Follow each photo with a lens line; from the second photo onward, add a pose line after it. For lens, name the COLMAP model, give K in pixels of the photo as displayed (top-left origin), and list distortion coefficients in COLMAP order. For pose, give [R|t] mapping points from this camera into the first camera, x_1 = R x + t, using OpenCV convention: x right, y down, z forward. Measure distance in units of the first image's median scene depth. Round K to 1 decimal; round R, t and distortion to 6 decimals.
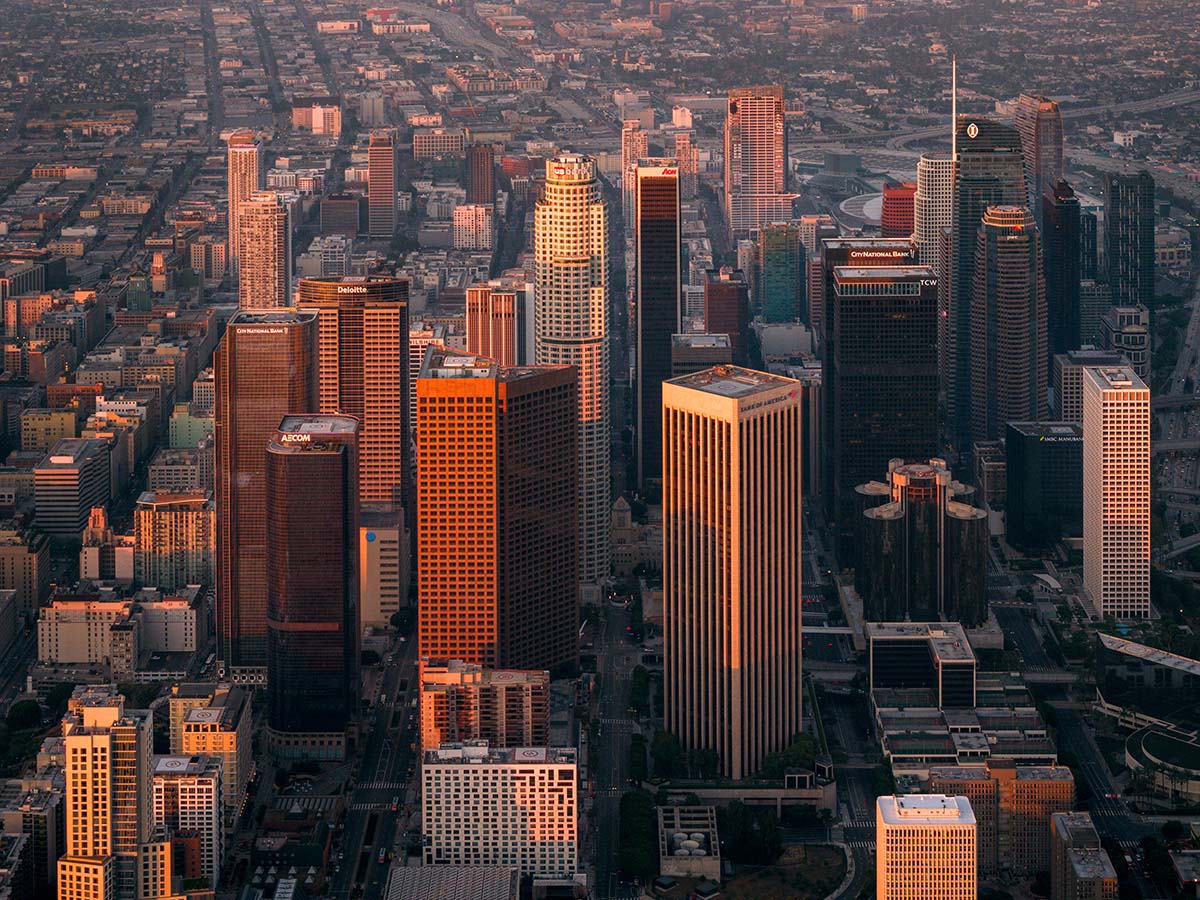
lens RADIAL K [[2434.9, 0, 600.0], [0, 2434.9, 450.0], [0, 0, 1]] dist [-0.021668, 0.084117]
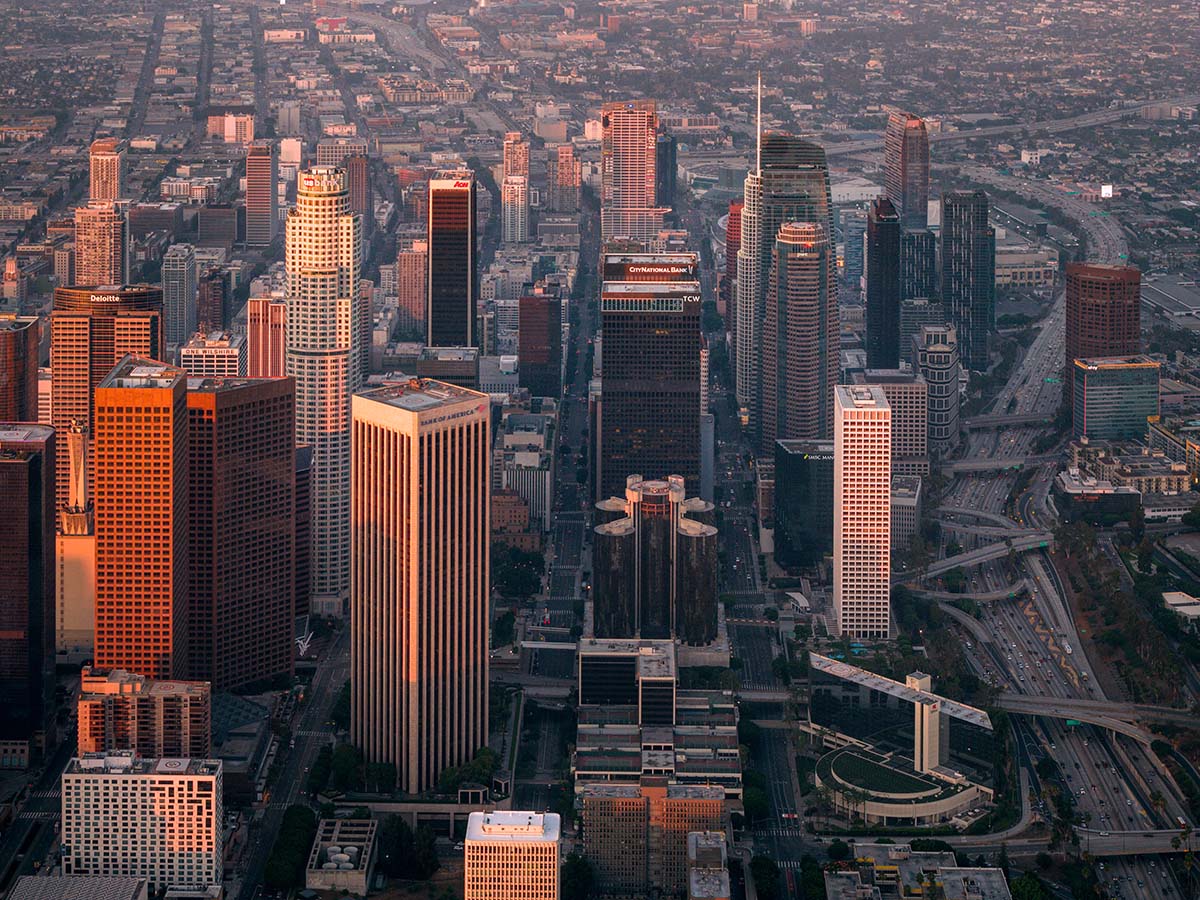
lens RADIAL K [[2444.1, 0, 600.0], [0, 2444.1, 450.0], [0, 0, 1]] dist [-0.025823, 0.103570]
pose [[0.999879, 0.013521, -0.007694, 0.112521], [-0.013561, 0.999894, -0.005298, -0.001045], [0.007622, 0.005402, 0.999956, -0.001243]]
